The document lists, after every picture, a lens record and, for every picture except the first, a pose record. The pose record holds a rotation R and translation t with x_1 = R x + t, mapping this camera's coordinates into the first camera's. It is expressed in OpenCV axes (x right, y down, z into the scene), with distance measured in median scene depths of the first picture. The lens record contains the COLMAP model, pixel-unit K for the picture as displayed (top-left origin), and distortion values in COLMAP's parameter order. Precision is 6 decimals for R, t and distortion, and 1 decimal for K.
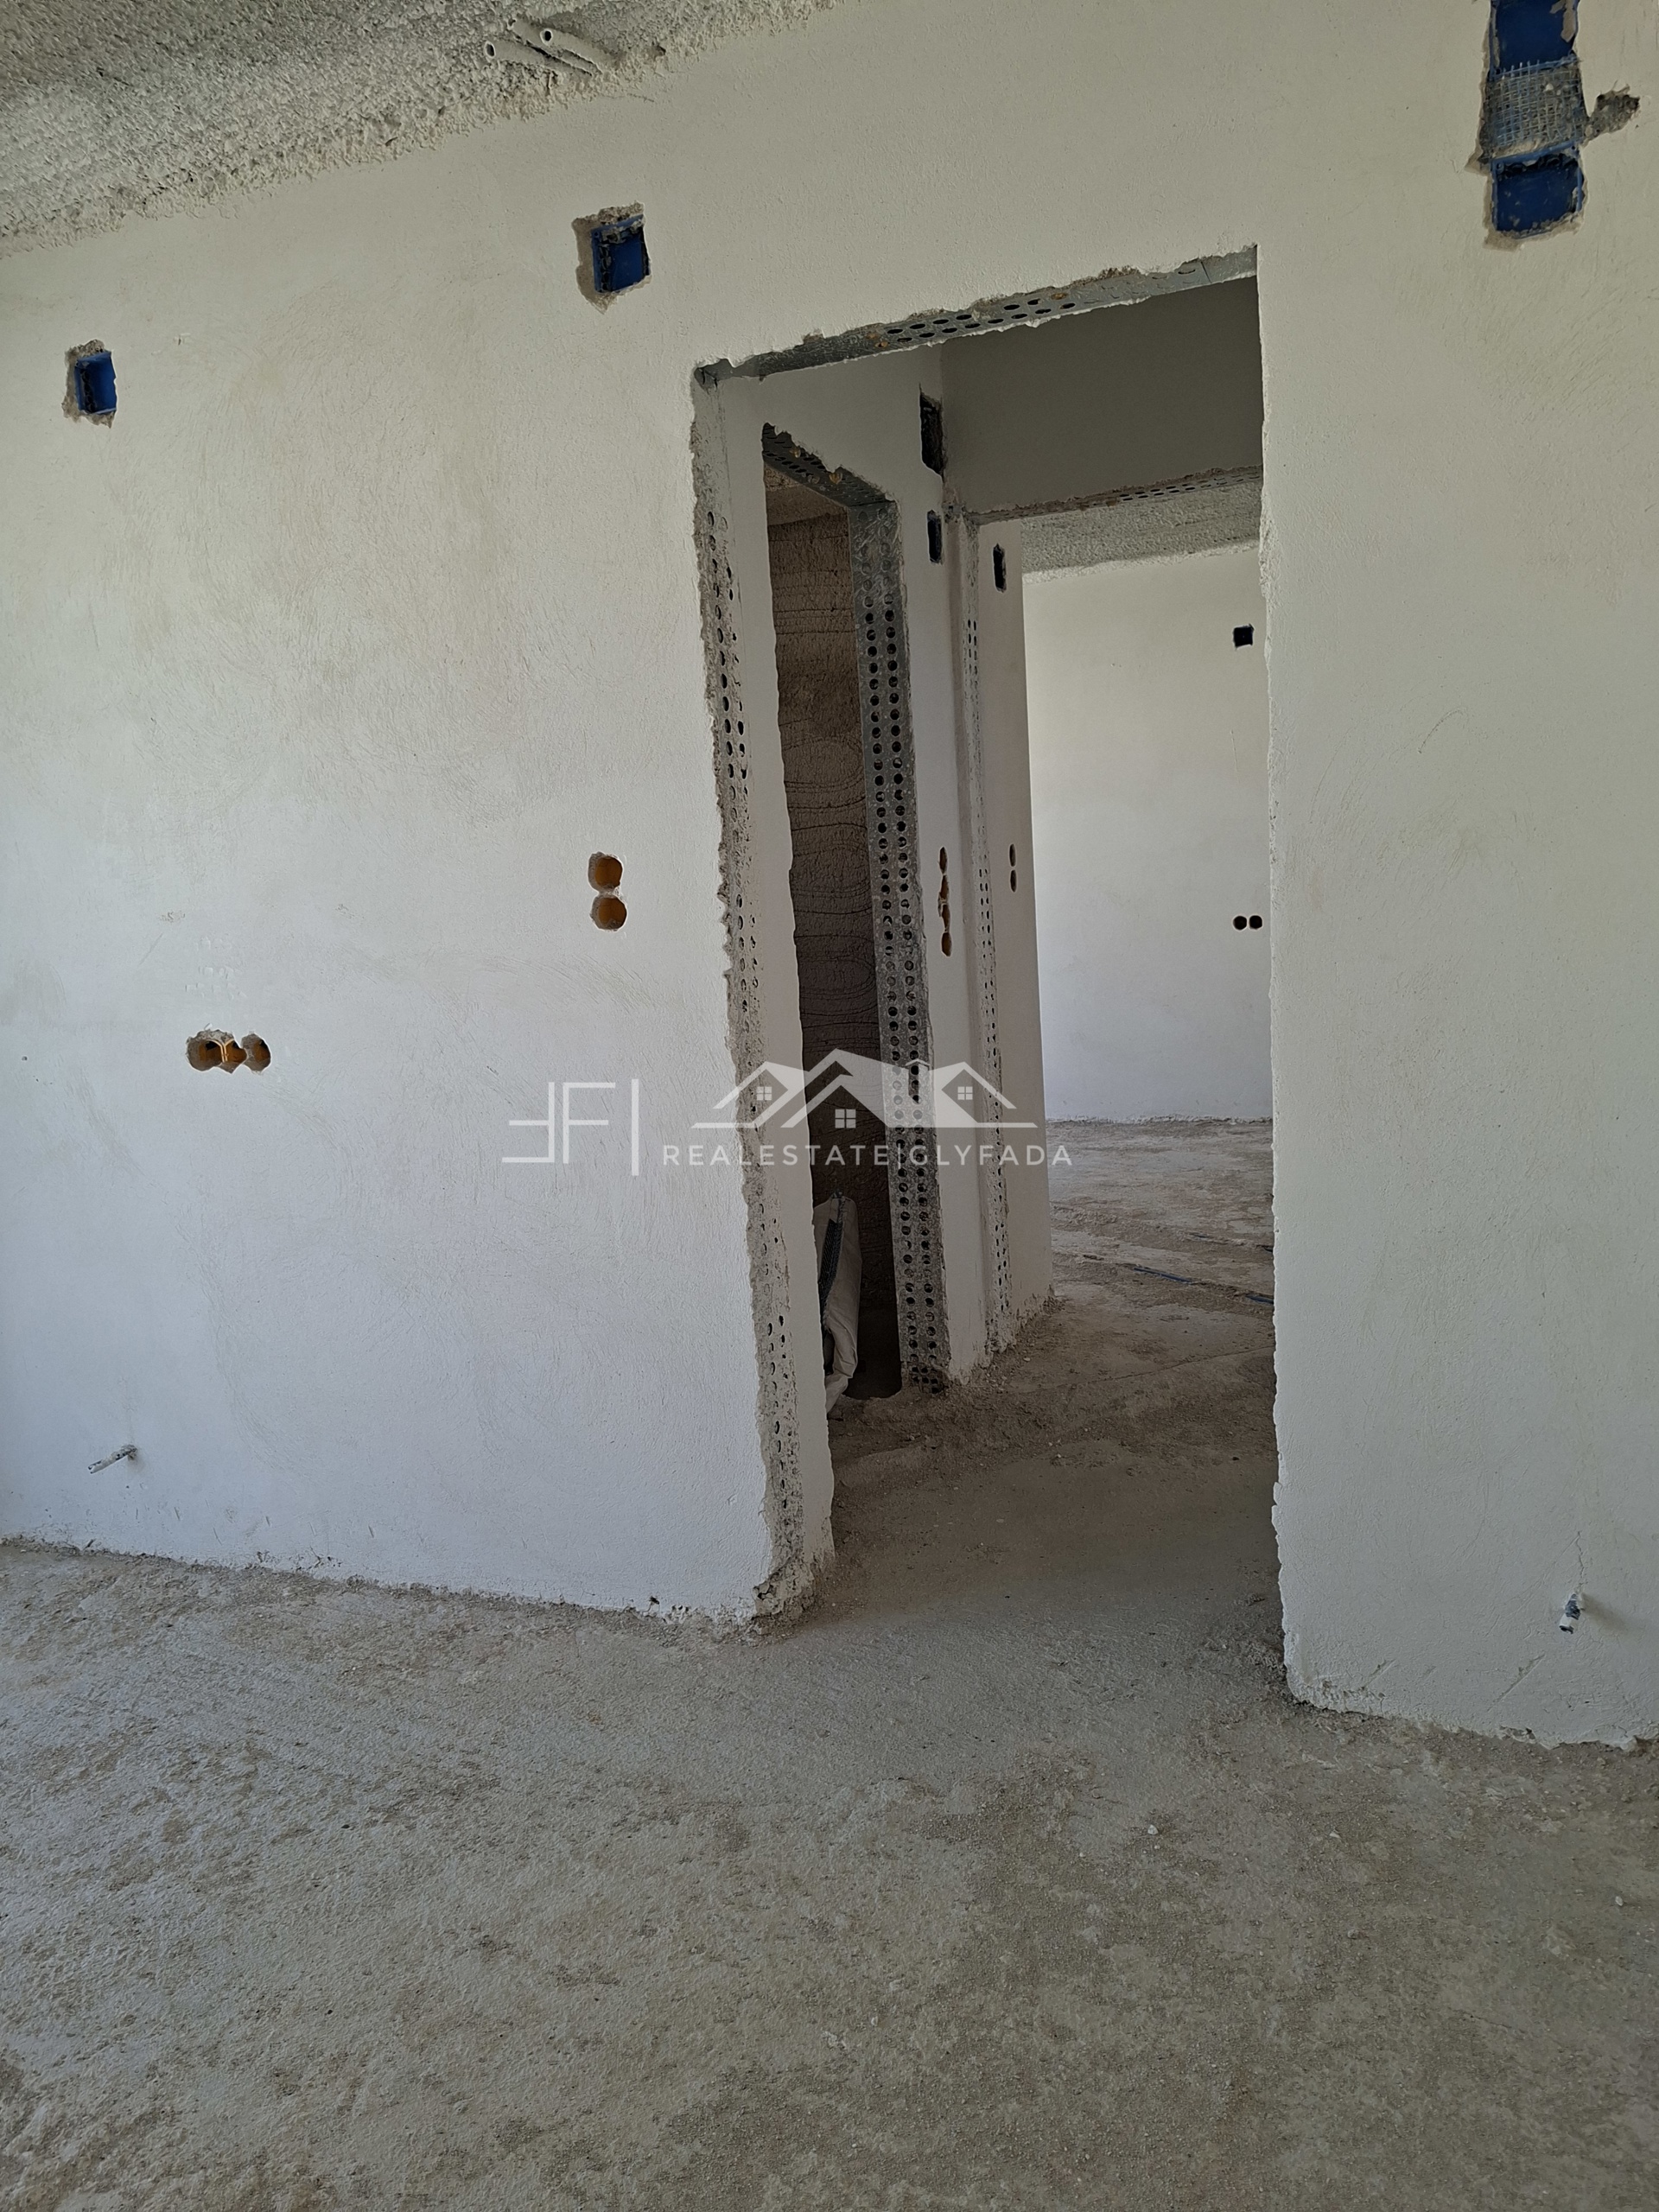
lens RADIAL K [[1534.0, 0, 811.7], [0, 1534.0, 1109.1], [0, 0, 1]] dist [0.109104, -0.141184]
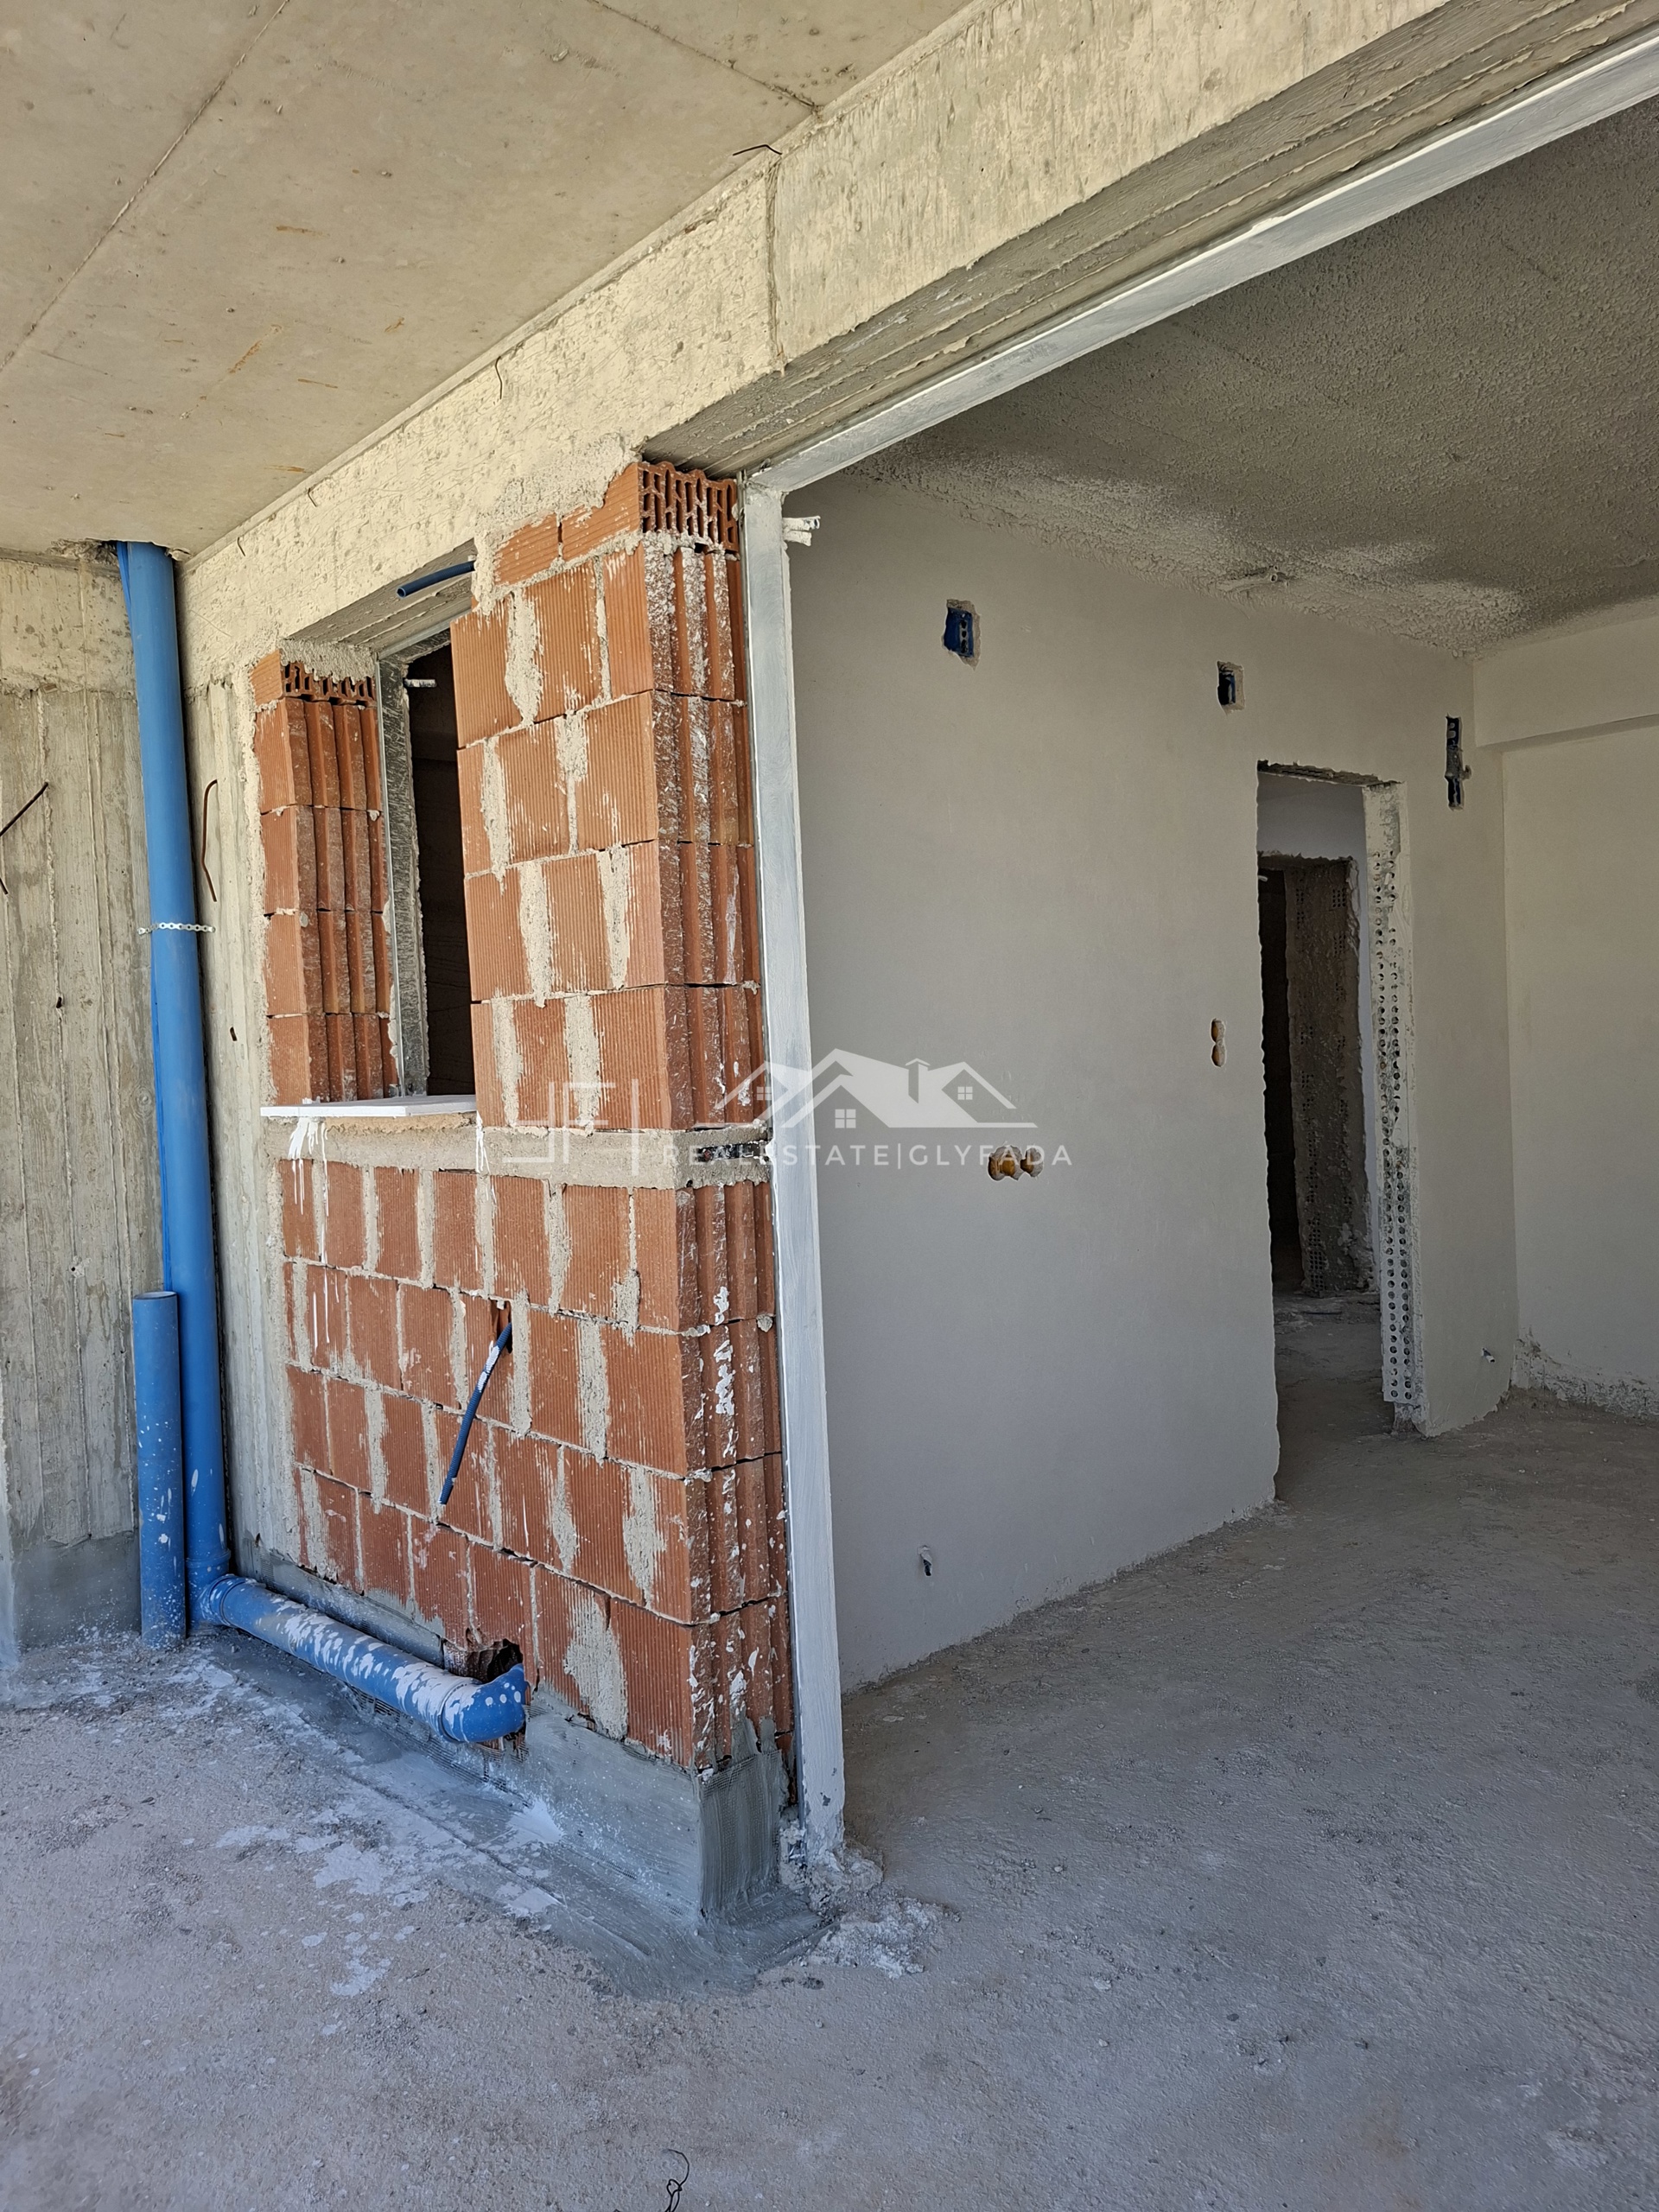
lens RADIAL K [[1534.0, 0, 811.7], [0, 1534.0, 1109.1], [0, 0, 1]] dist [0.109104, -0.141184]
pose [[0.424080, 0.007862, 0.905591, -1.732086], [0.152780, 0.985009, -0.080097, -0.008963], [-0.892645, 0.172323, 0.416521, 0.704276]]
